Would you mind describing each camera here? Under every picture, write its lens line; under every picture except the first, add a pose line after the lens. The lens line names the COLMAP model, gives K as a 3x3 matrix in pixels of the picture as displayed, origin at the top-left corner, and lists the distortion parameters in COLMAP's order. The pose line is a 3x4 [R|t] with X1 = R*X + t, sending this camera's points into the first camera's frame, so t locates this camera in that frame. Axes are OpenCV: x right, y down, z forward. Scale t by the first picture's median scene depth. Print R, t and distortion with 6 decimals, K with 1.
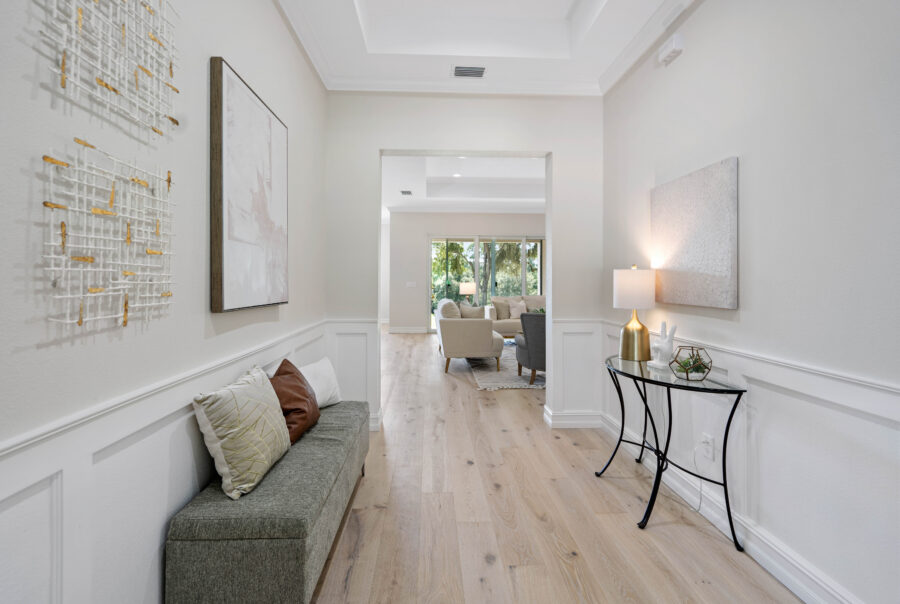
lens RADIAL K [[419.4, 0, 449.1], [0, 419.4, 295.0], [0, 0, 1]] dist [-0.009314, 0.000868]
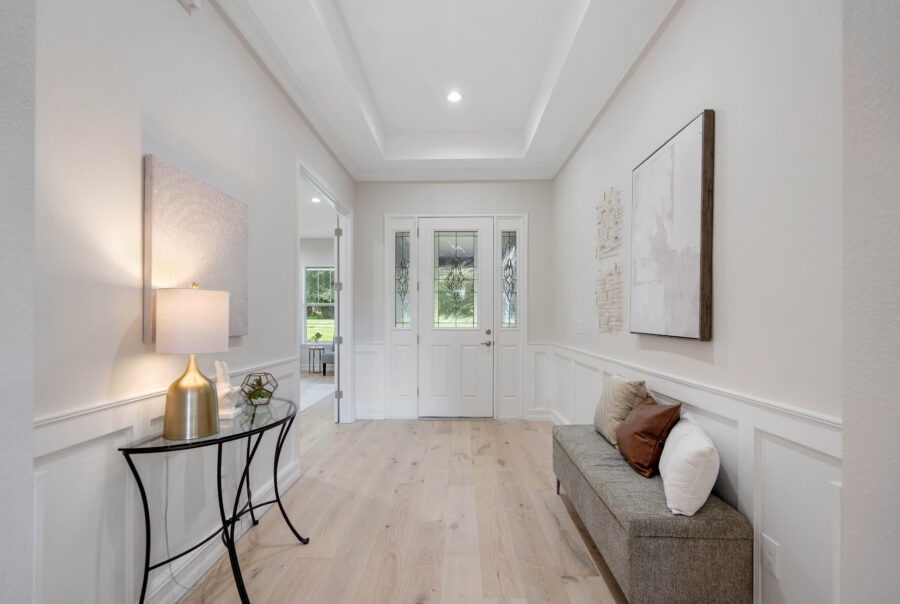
lens RADIAL K [[419.4, 0, 452.1], [0, 419.4, 311.2], [0, 0, 1]] dist [-0.009314, 0.000868]
pose [[-0.998116, -0.002970, 0.061279, 0.025300], [-0.001943, 0.999857, 0.016815, -0.054273], [-0.061320, 0.016664, -0.997979, 2.112685]]
